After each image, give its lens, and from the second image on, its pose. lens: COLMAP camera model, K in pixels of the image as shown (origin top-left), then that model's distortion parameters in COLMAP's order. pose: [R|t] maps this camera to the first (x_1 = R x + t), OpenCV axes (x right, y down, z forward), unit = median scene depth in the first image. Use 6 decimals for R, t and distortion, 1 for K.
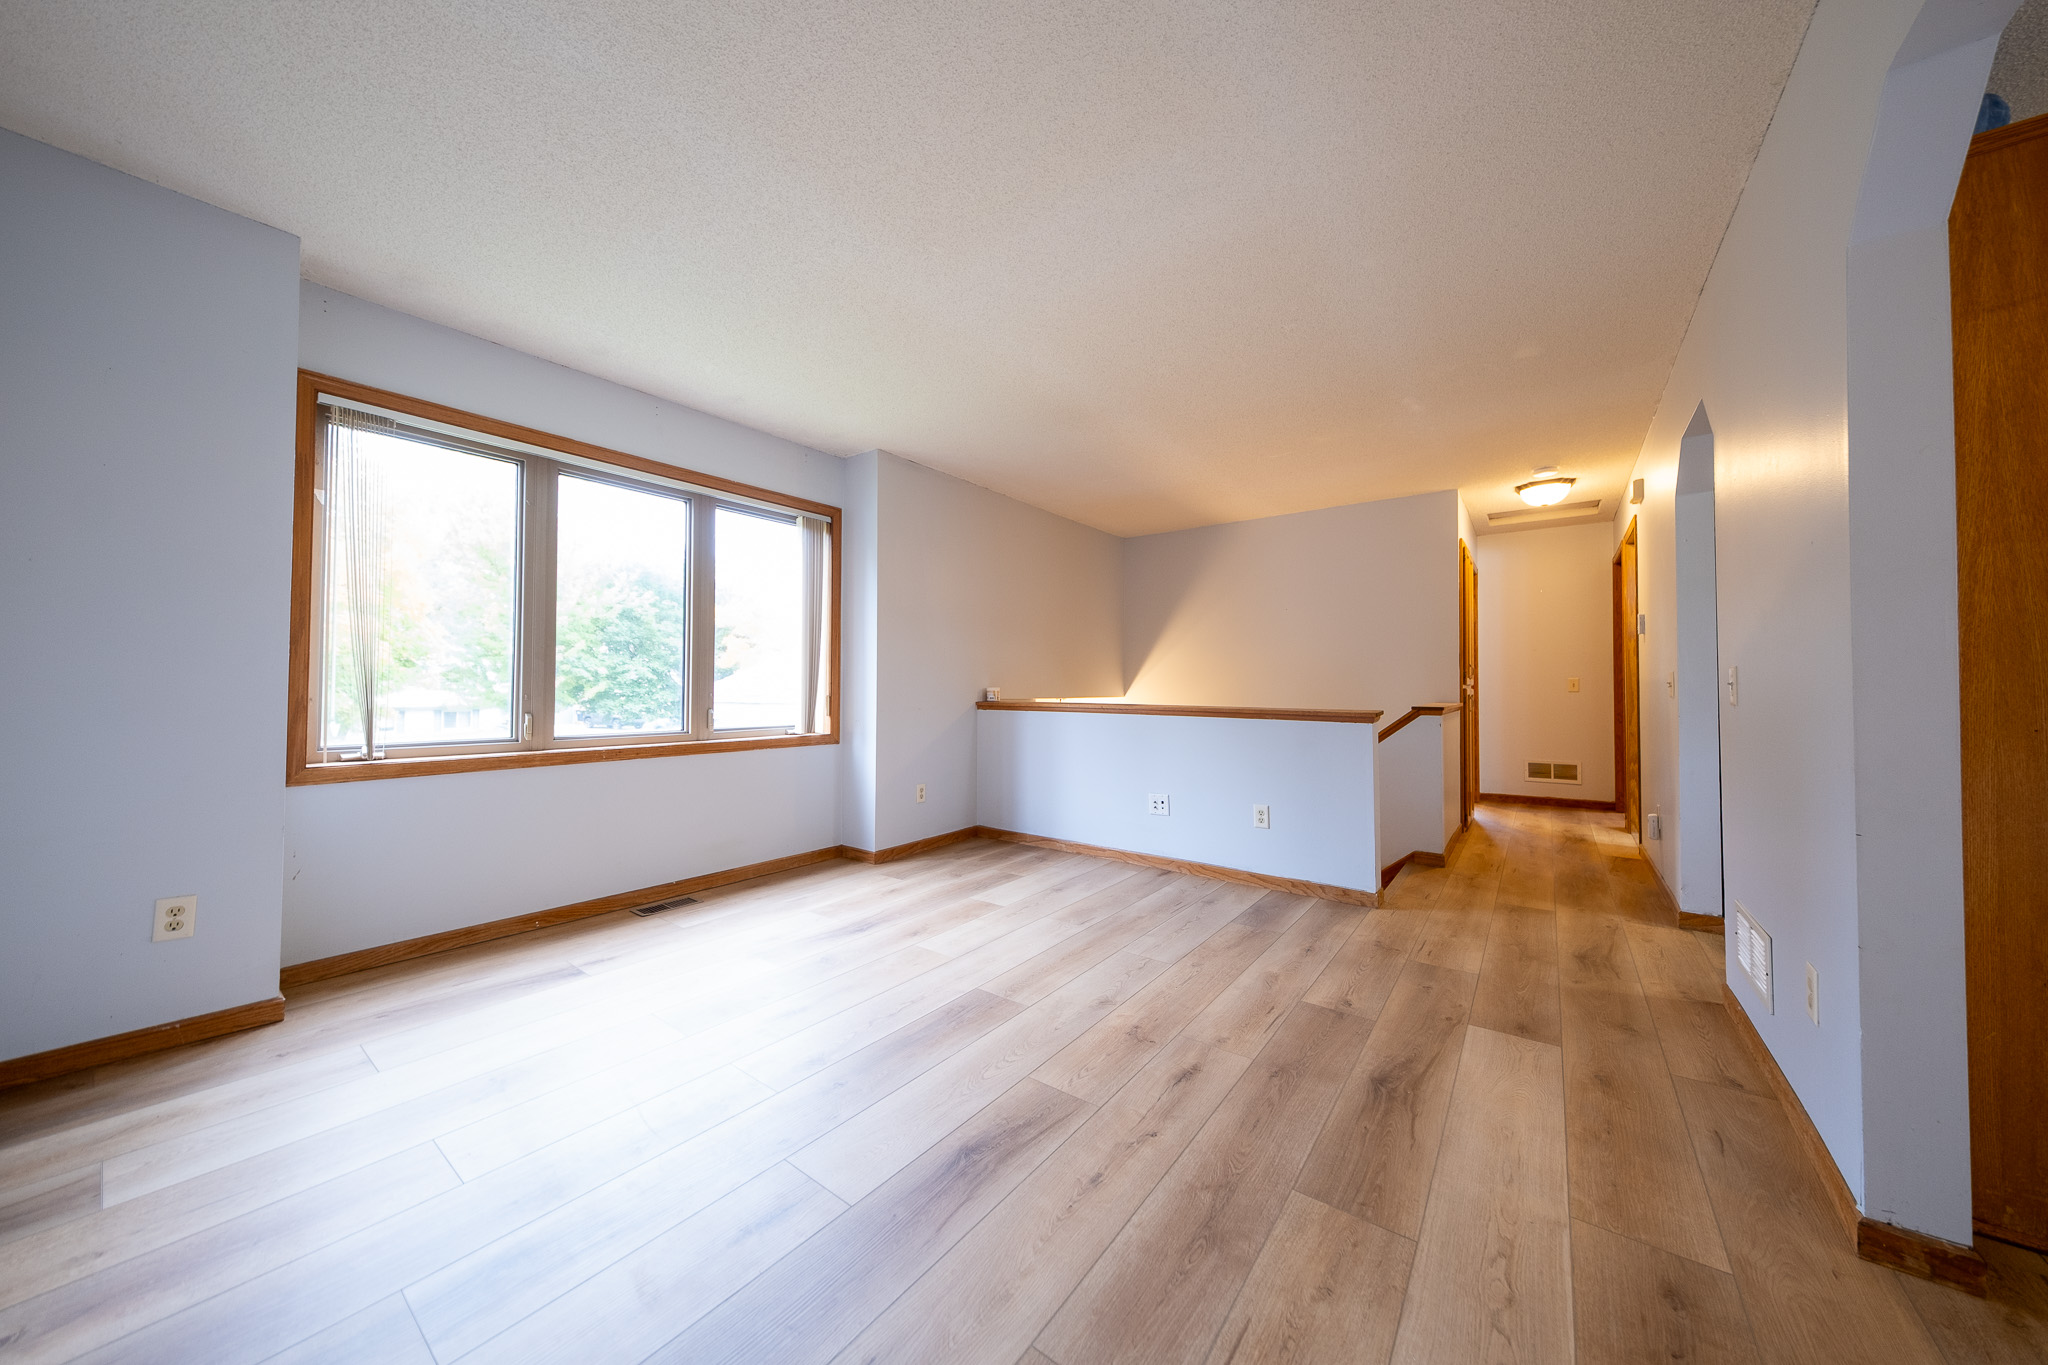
lens RADIAL K [[698.5, 0, 1019.4], [0, 698.5, 676.4], [0, 0, 1]] dist [0.027161, -0.006303]
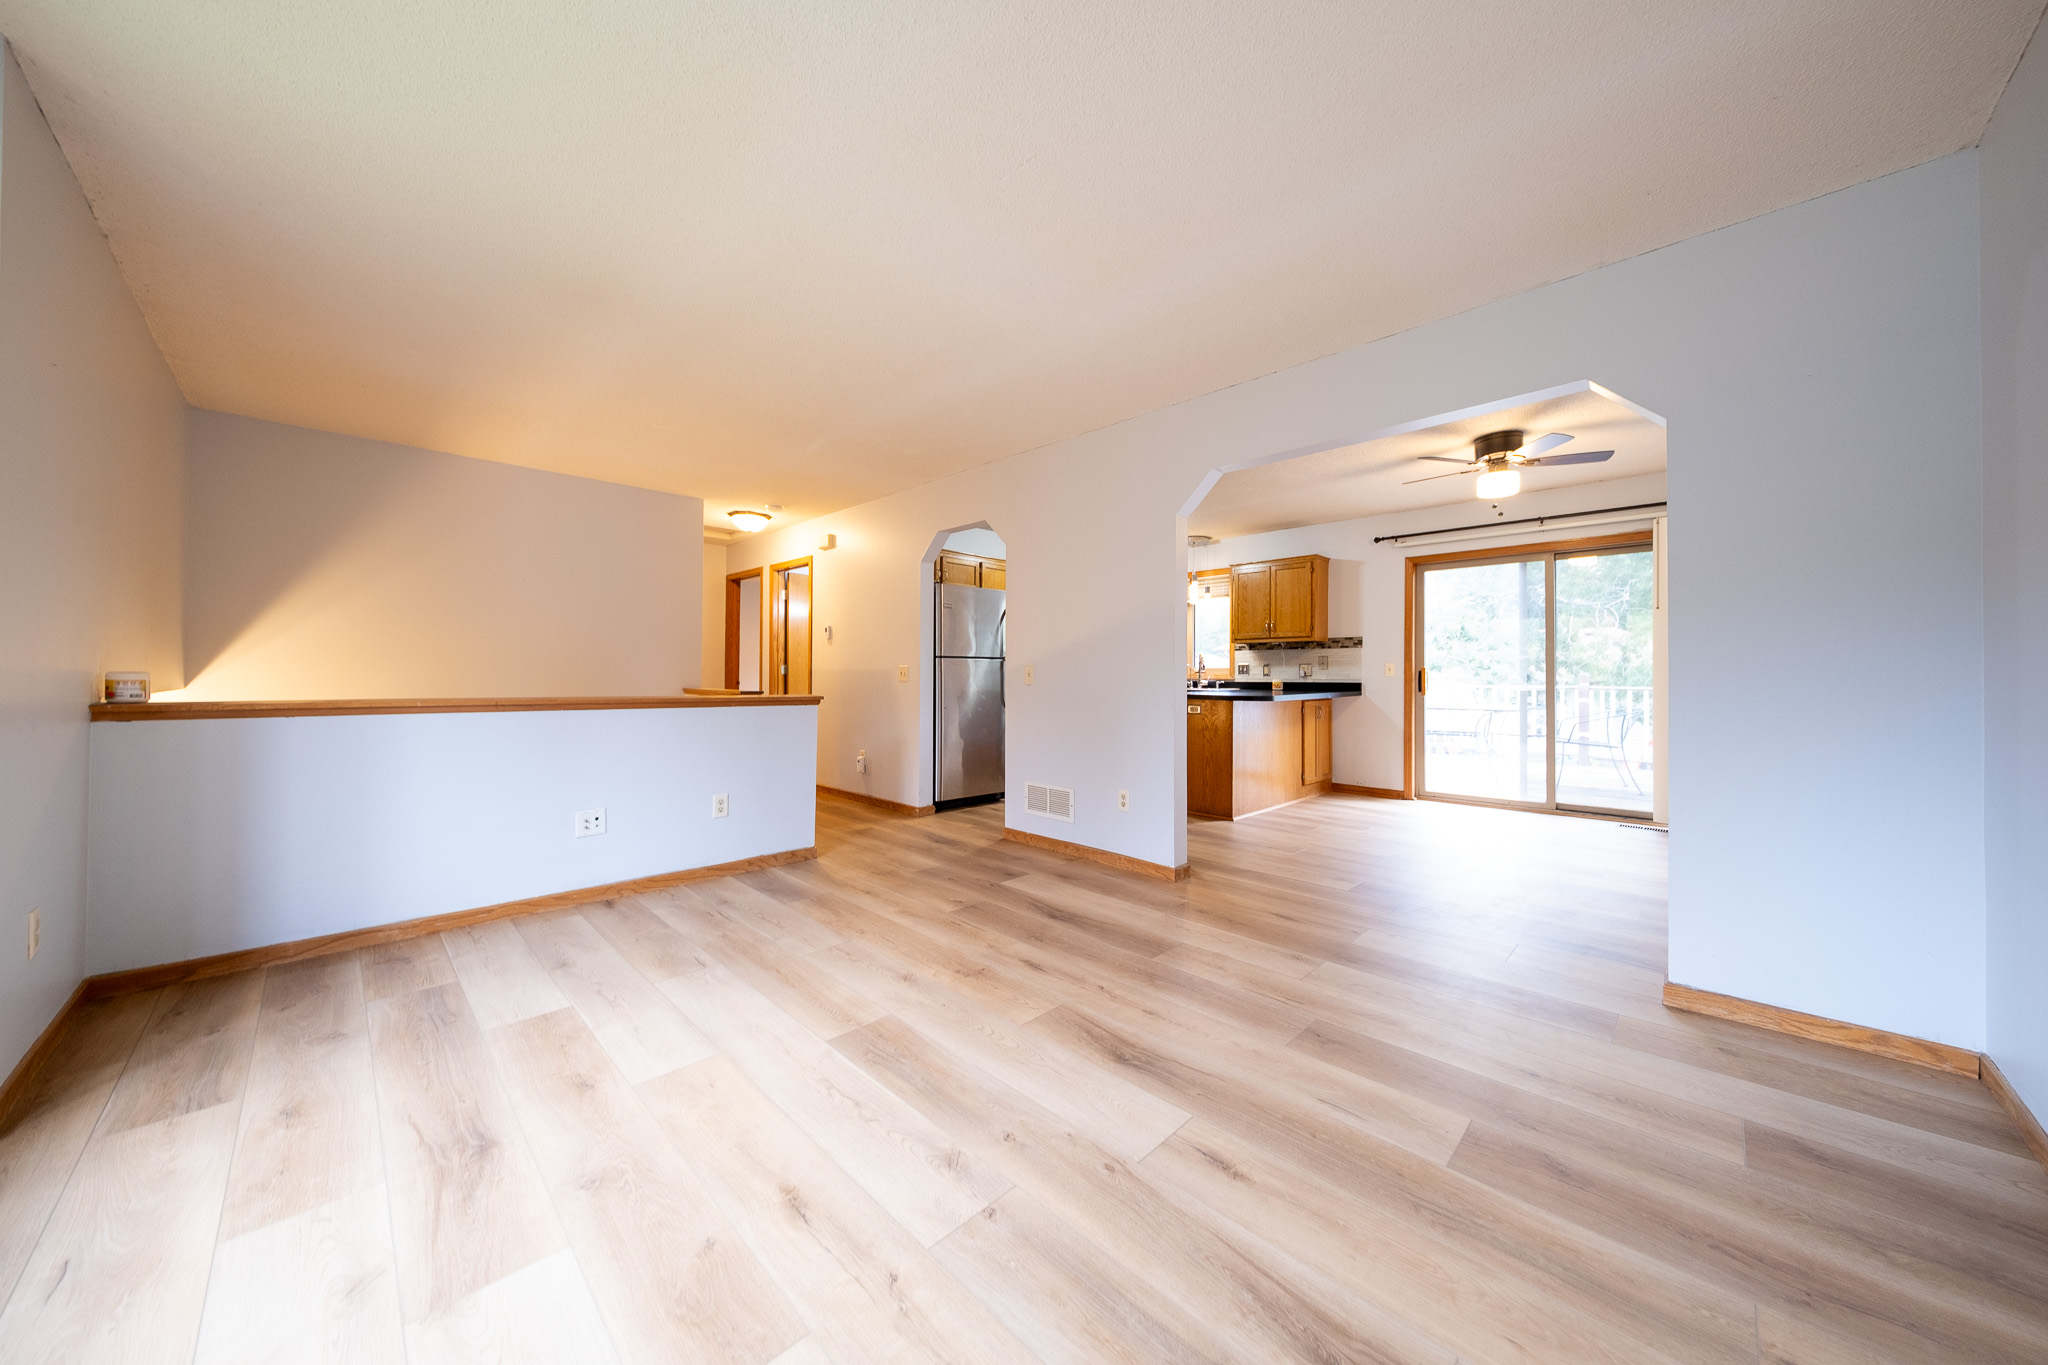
lens RADIAL K [[691.6, 0, 1024.0], [0, 691.6, 682.5], [0, 0, 1]] dist [-0.000509, -0.000099]
pose [[0.123907, -0.010629, 0.992237, -0.628135], [-0.017376, 0.999766, 0.012879, 0.007790], [-0.992142, -0.018837, 0.123693, 0.514459]]
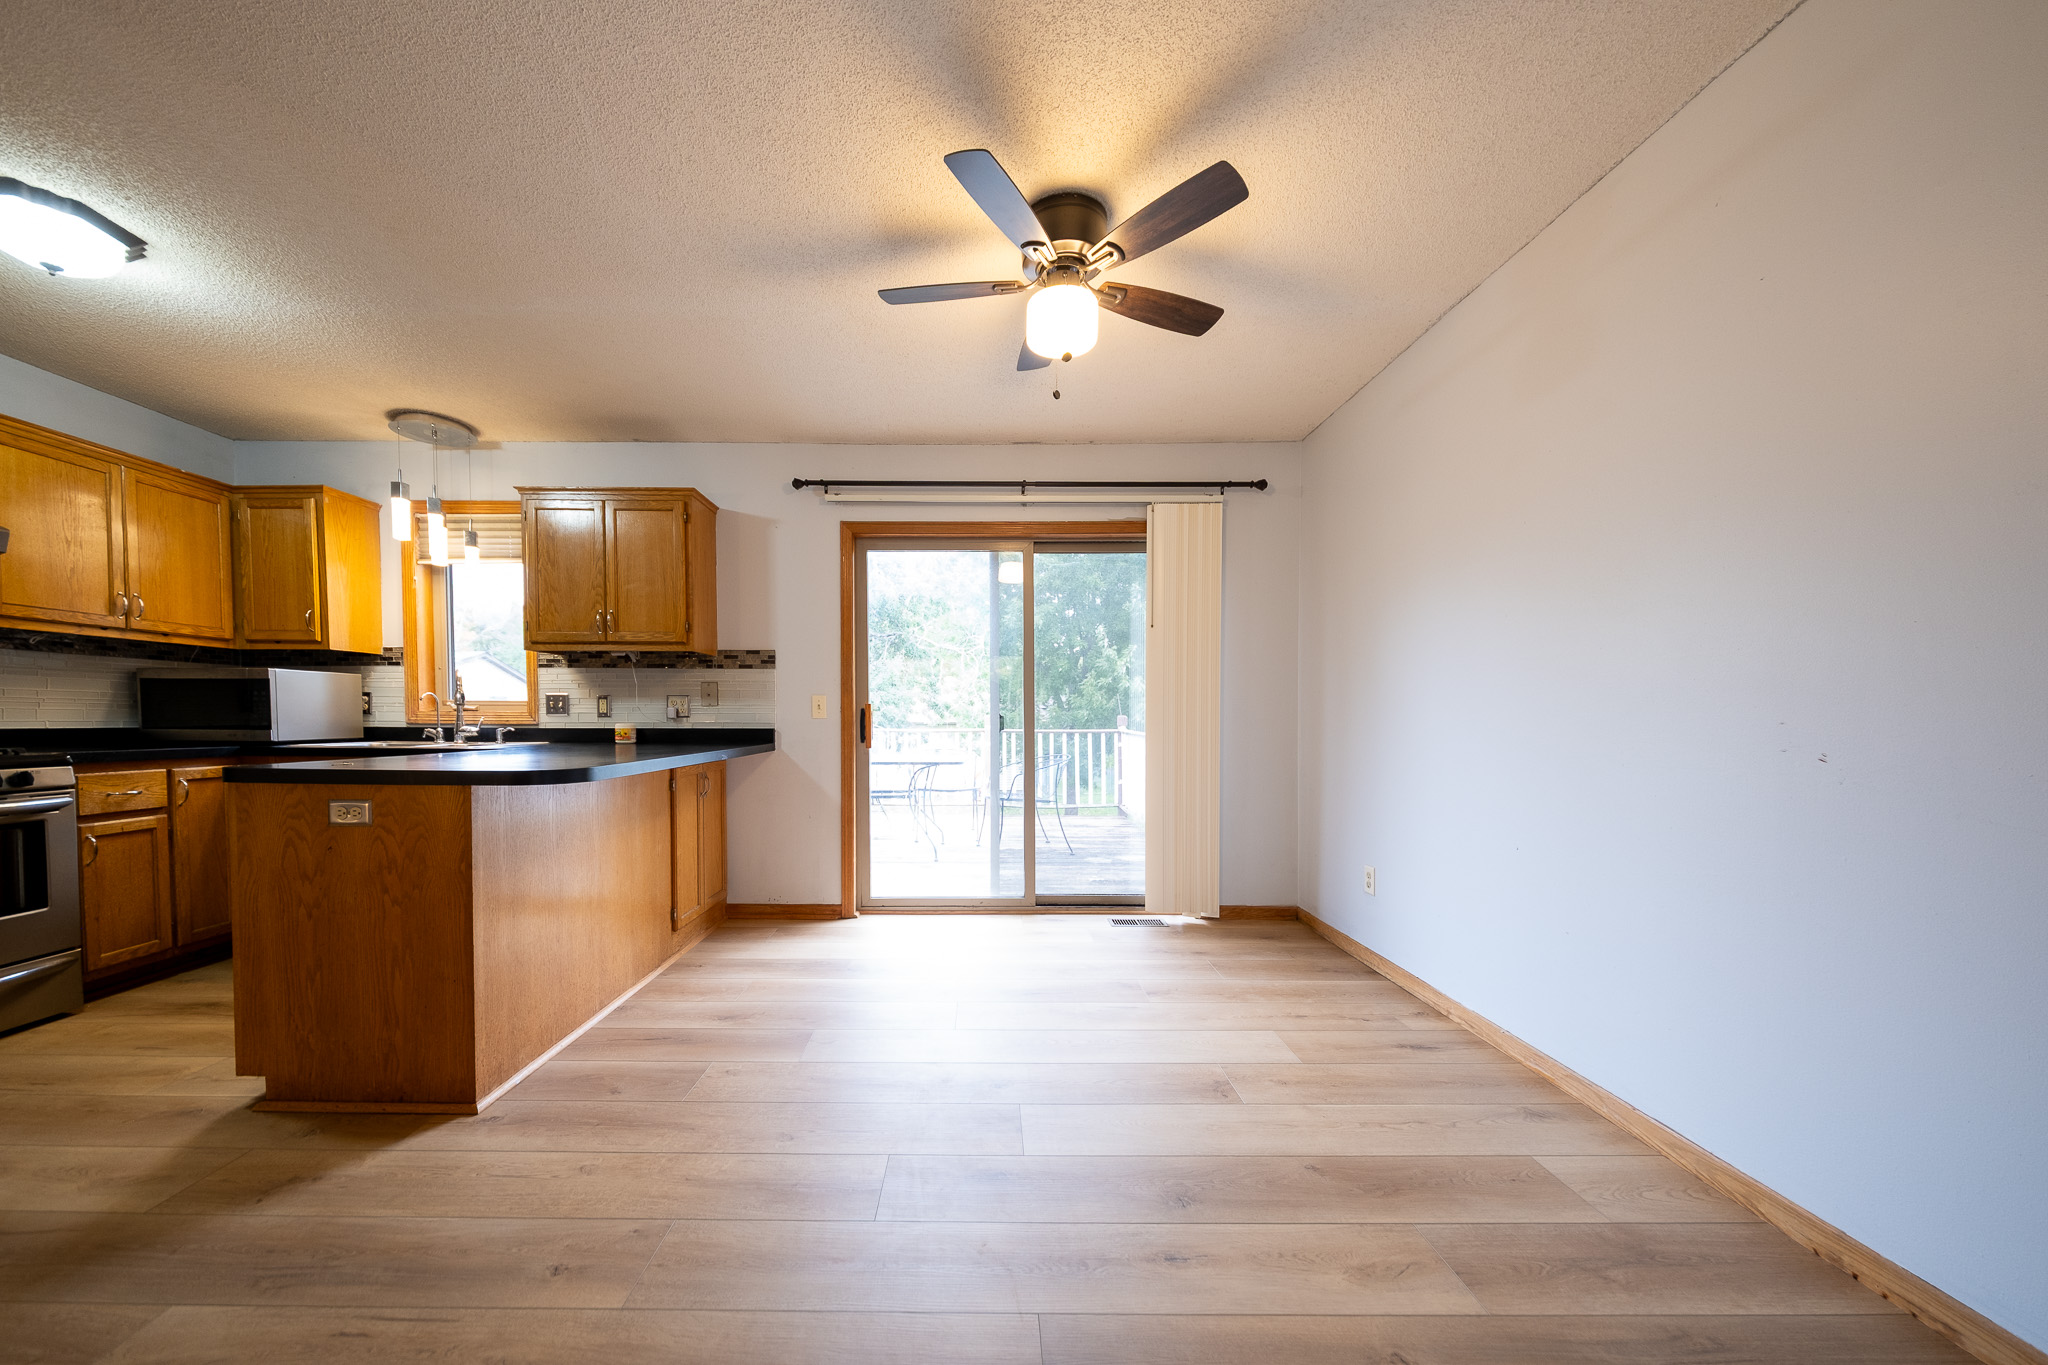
lens RADIAL K [[712.7, 0, 979.7], [0, 712.7, 742.9], [0, 0, 1]] dist [0.001058, 0.001894]
pose [[-0.602833, -0.030529, 0.797283, 0.256658], [-0.015975, 0.999529, 0.026195, 0.004145], [-0.797707, 0.003054, -0.603037, 0.257961]]
